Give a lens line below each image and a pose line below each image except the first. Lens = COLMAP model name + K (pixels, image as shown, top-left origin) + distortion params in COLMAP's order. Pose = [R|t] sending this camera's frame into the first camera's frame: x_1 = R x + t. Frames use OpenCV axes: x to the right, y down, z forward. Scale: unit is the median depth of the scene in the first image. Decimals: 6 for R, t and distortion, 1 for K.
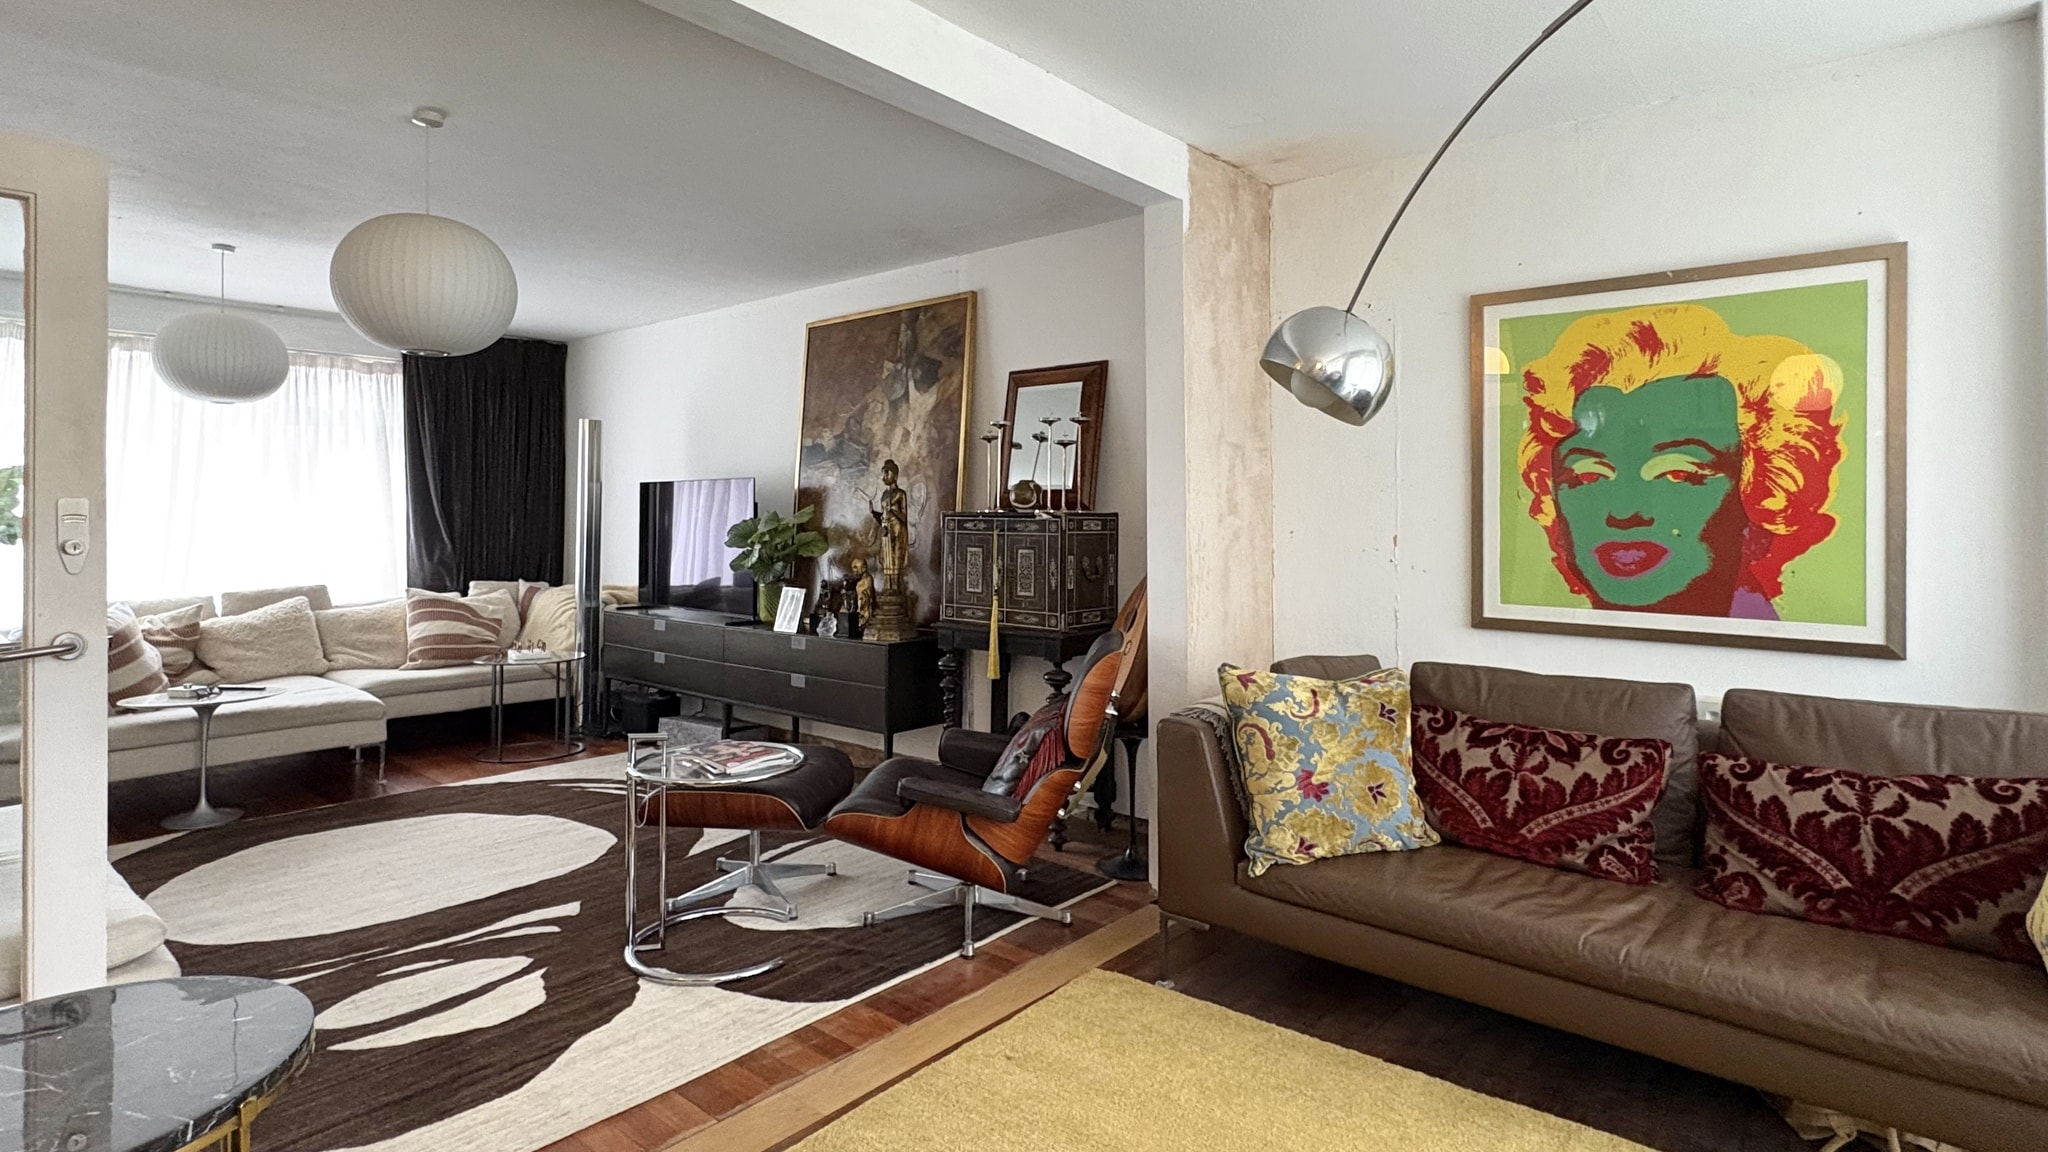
lens RADIAL K [[1018.4, 0, 1018.6], [0, 1018.4, 517.7], [0, 0, 1]] dist [-0.004529, -0.000292]
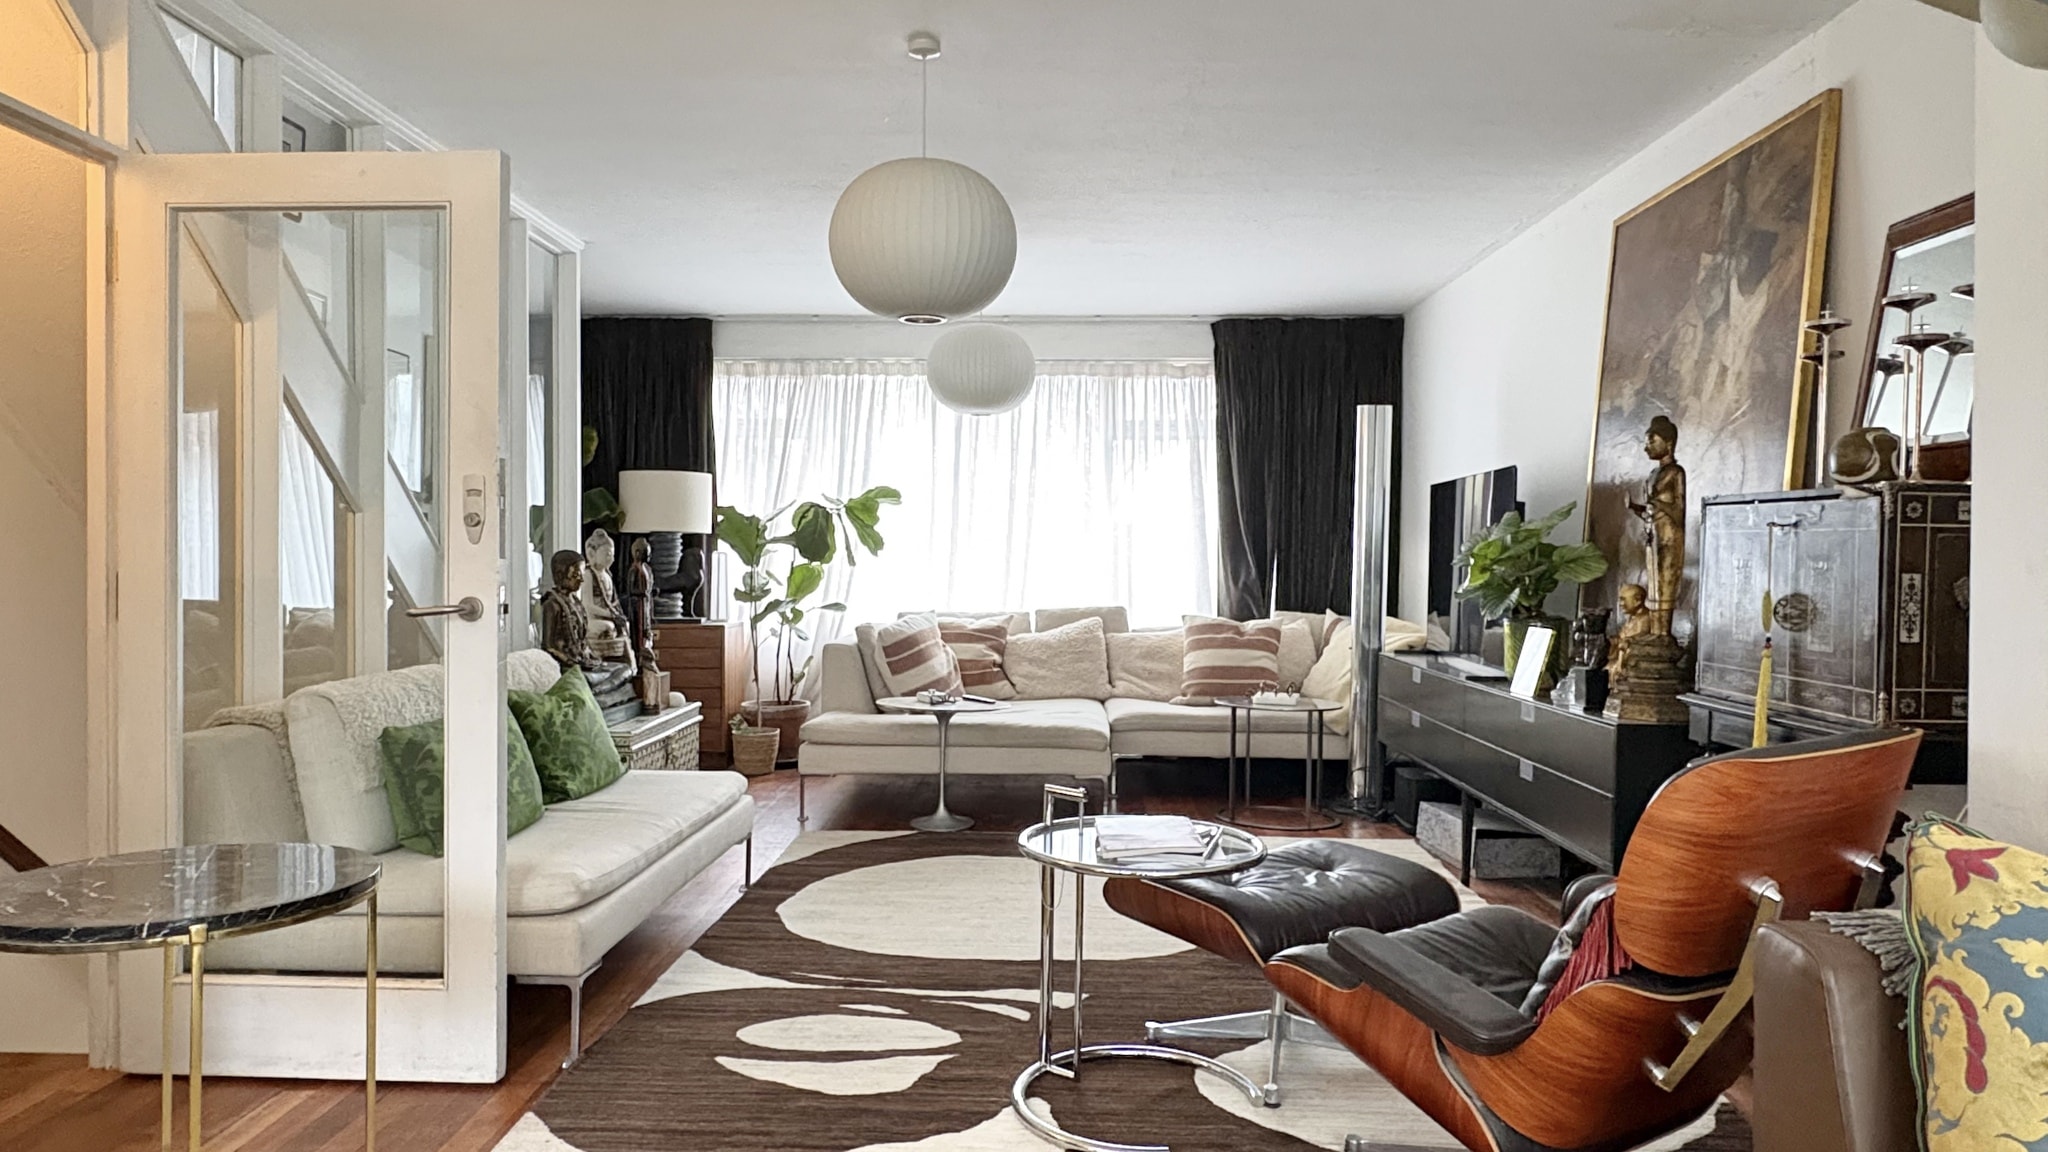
lens RADIAL K [[1263.9, 0, 1024.0], [0, 1263.9, 576.0], [0, 0, 1]] dist [0.001590, 0.000725]
pose [[0.624330, 0.014603, -0.781025, 0.217112], [-0.005937, 0.999885, 0.013949, 0.027564], [0.781139, -0.004071, 0.624344, 0.252434]]
